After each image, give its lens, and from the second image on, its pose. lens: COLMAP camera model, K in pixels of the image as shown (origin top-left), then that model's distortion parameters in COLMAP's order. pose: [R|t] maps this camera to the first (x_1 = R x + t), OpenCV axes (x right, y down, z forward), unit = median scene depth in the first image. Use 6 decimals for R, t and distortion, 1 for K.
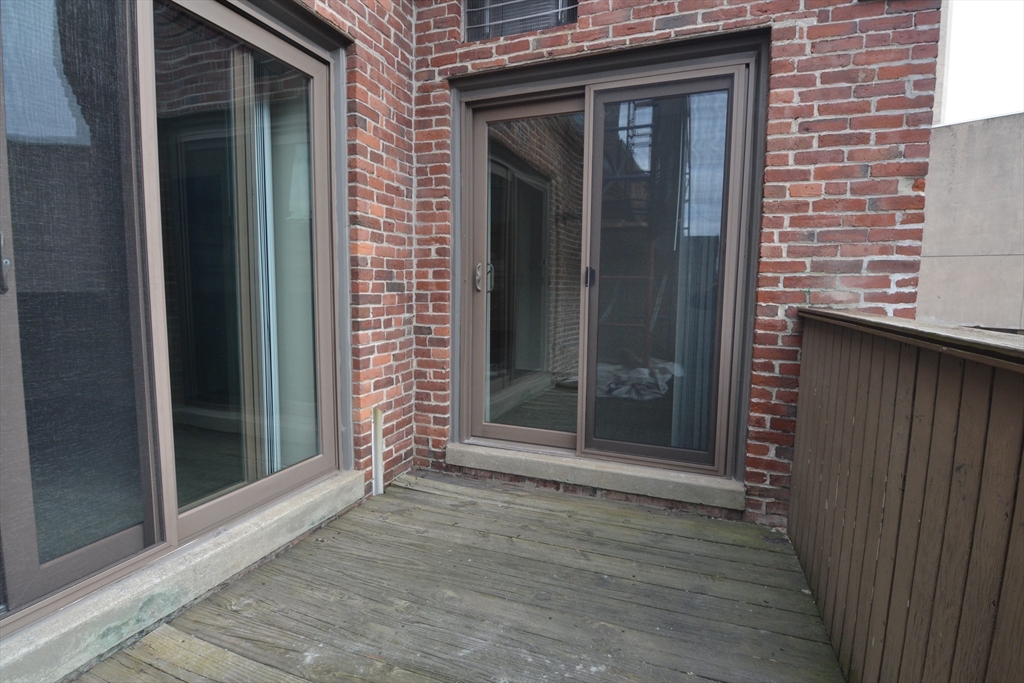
lens RADIAL K [[503.6, 0, 505.8], [0, 503.6, 337.3], [0, 0, 1]] dist [-0.010873, -0.008313]
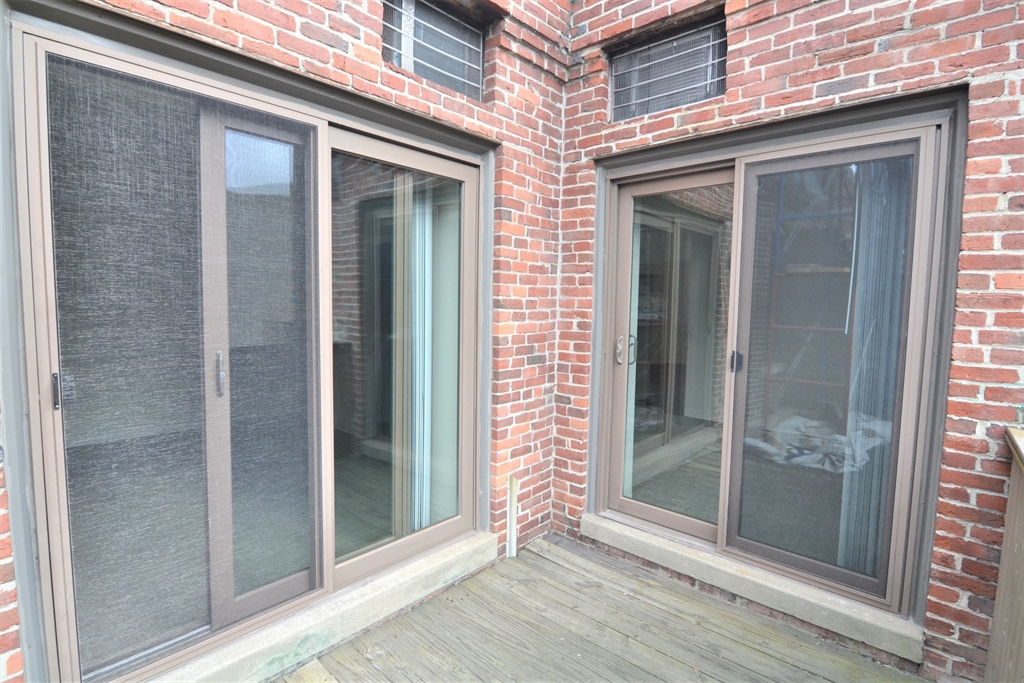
lens RADIAL K [[503.6, 0, 505.8], [0, 503.6, 337.3], [0, 0, 1]] dist [-0.010873, -0.008313]
pose [[0.934766, 0.030994, -0.353910, 0.106501], [-0.043078, 0.998725, -0.026317, -0.134249], [0.352643, 0.039846, 0.934909, -0.011470]]
